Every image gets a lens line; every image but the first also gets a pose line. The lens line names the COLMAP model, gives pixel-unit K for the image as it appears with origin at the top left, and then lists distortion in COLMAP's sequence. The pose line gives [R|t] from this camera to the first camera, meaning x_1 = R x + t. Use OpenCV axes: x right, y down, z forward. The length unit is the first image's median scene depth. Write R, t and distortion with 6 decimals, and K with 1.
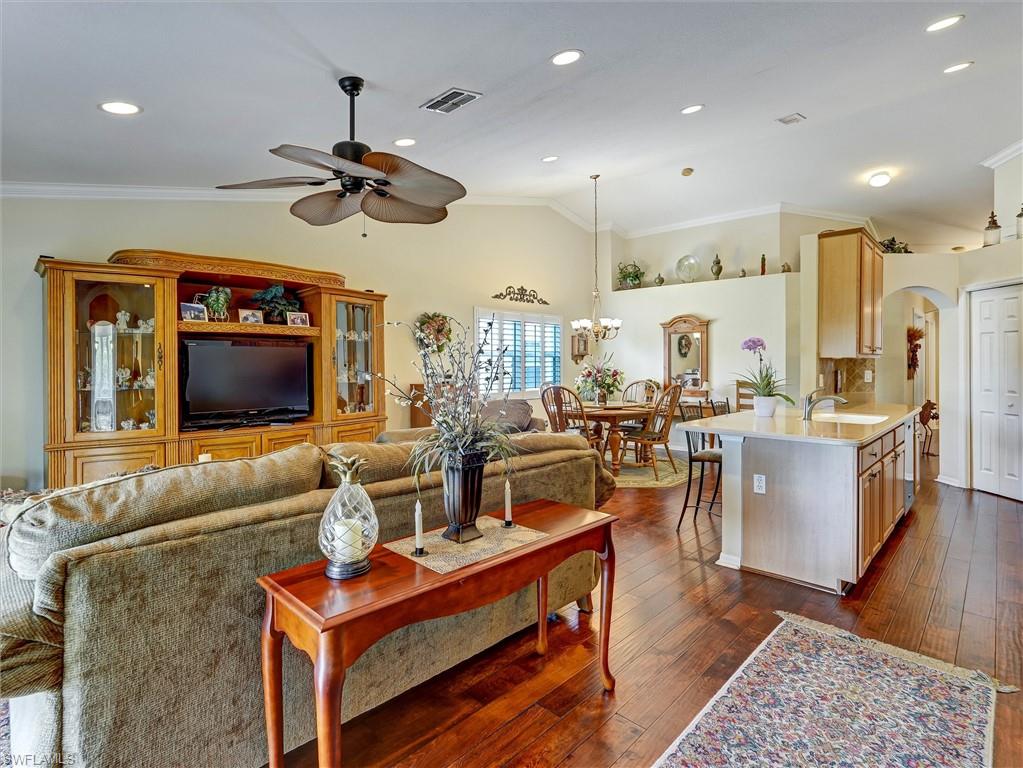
lens RADIAL K [[509.6, 0, 509.7], [0, 509.6, 363.4], [0, 0, 1]] dist [-0.015594, 0.005933]
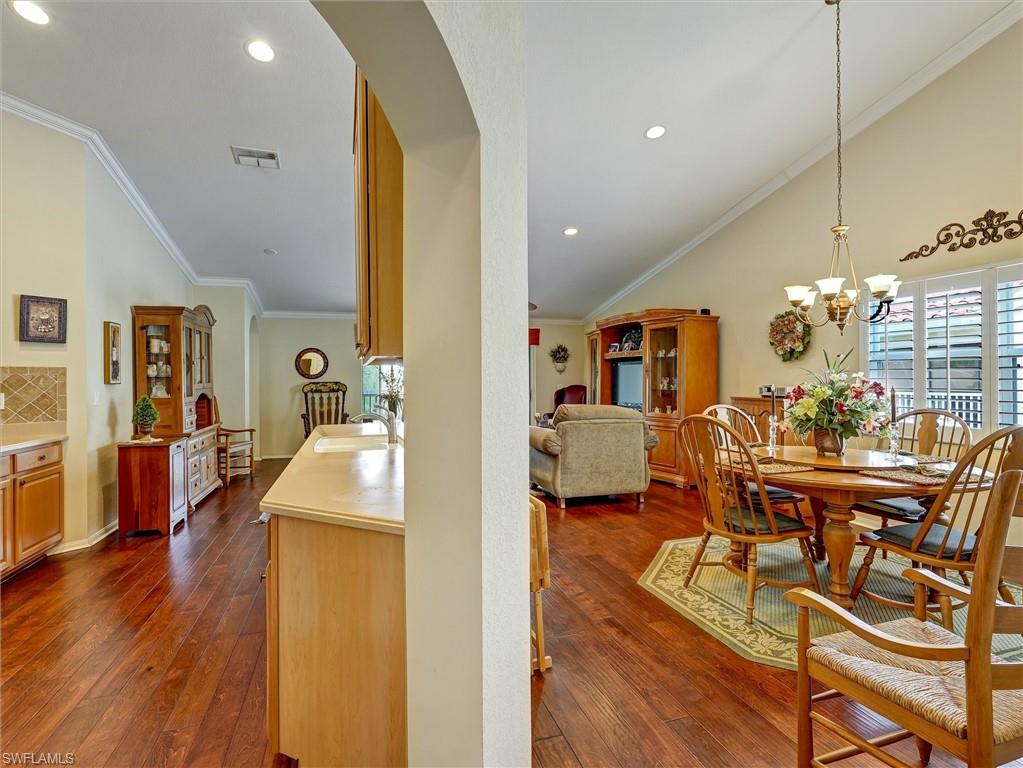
lens RADIAL K [[509.6, 0, 514.1], [0, 509.6, 378.3], [0, 0, 1]] dist [-0.015594, 0.005933]
pose [[-0.465644, -0.000826, -0.884972, 0.663819], [-0.000160, 1.000000, -0.000849, 0.006752], [0.884972, -0.000254, -0.465644, 0.840823]]
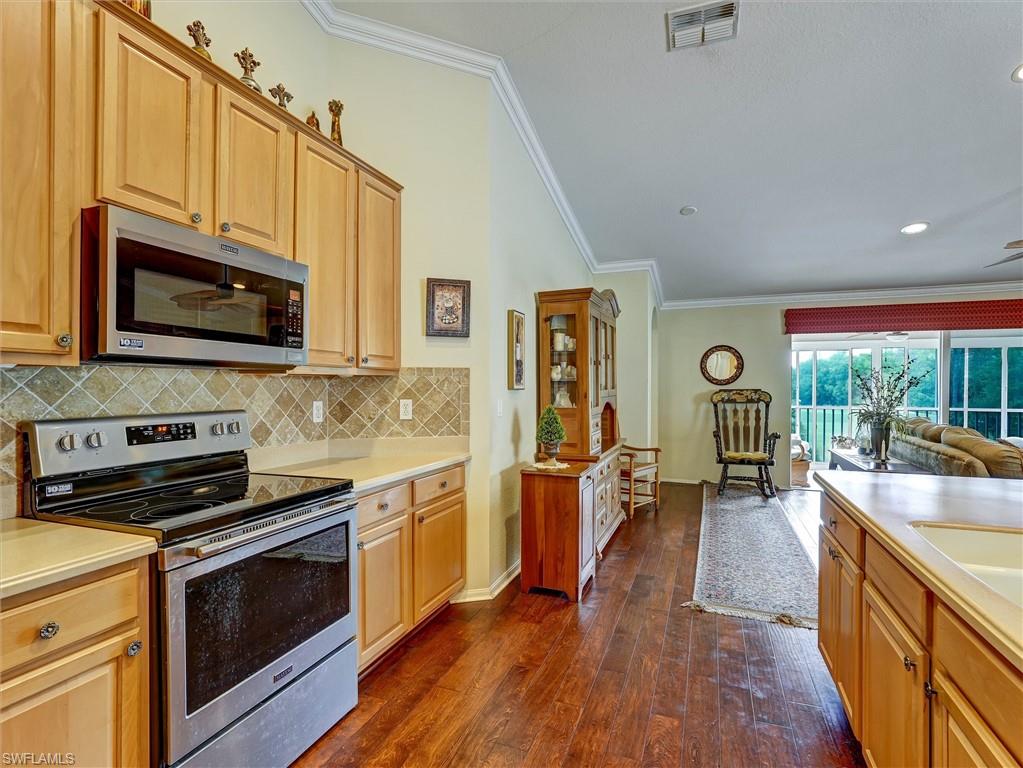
lens RADIAL K [[509.6, 0, 506.7], [0, 509.6, 385.7], [0, 0, 1]] dist [-0.015594, 0.005933]
pose [[-0.923515, -0.004598, -0.383534, 0.549580], [-0.006009, 0.999979, 0.002479, 0.008297], [0.383514, 0.004594, -0.923523, 0.585186]]
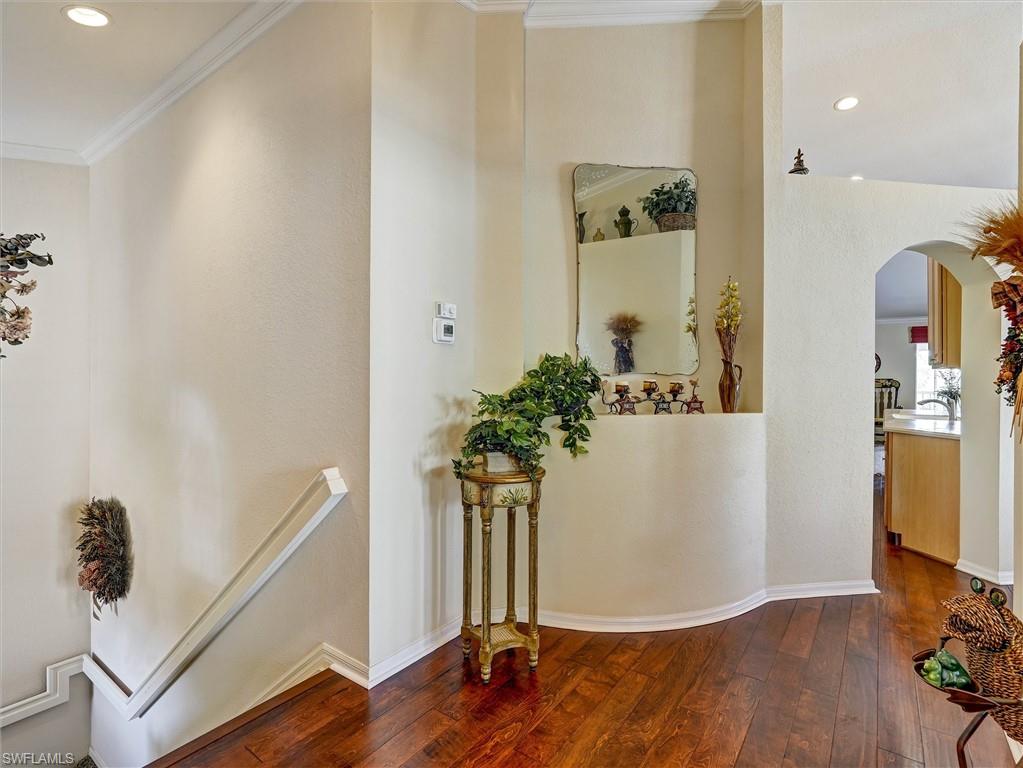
lens RADIAL K [[509.6, 0, 510.3], [0, 509.6, 377.8], [0, 0, 1]] dist [-0.015594, 0.005933]
pose [[-0.990567, -0.000712, -0.137026, 0.986197], [-0.001118, 0.999995, 0.002888, 0.008042], [0.137023, 0.003014, -0.990563, 1.117615]]
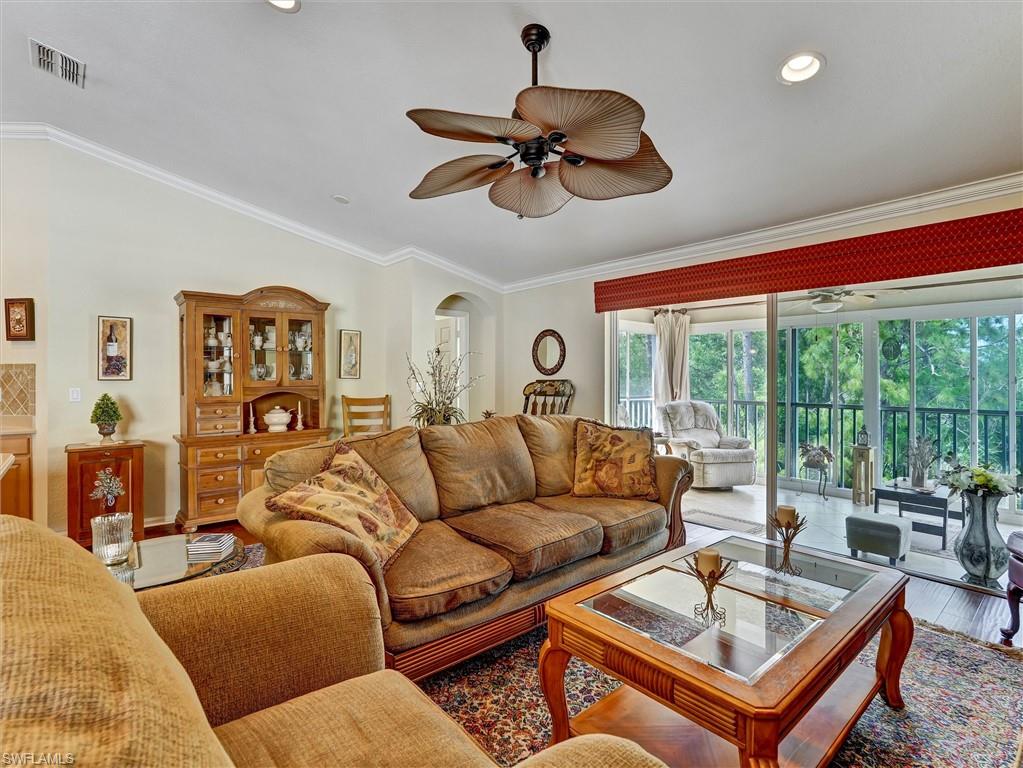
lens RADIAL K [[509.6, 0, 520.1], [0, 509.6, 377.5], [0, 0, 1]] dist [-0.015594, 0.005933]
pose [[-0.996510, -0.000606, 0.083468, -0.134536], [-0.000223, 0.999989, 0.004600, 0.007212], [-0.083470, 0.004566, -0.996500, 0.686431]]
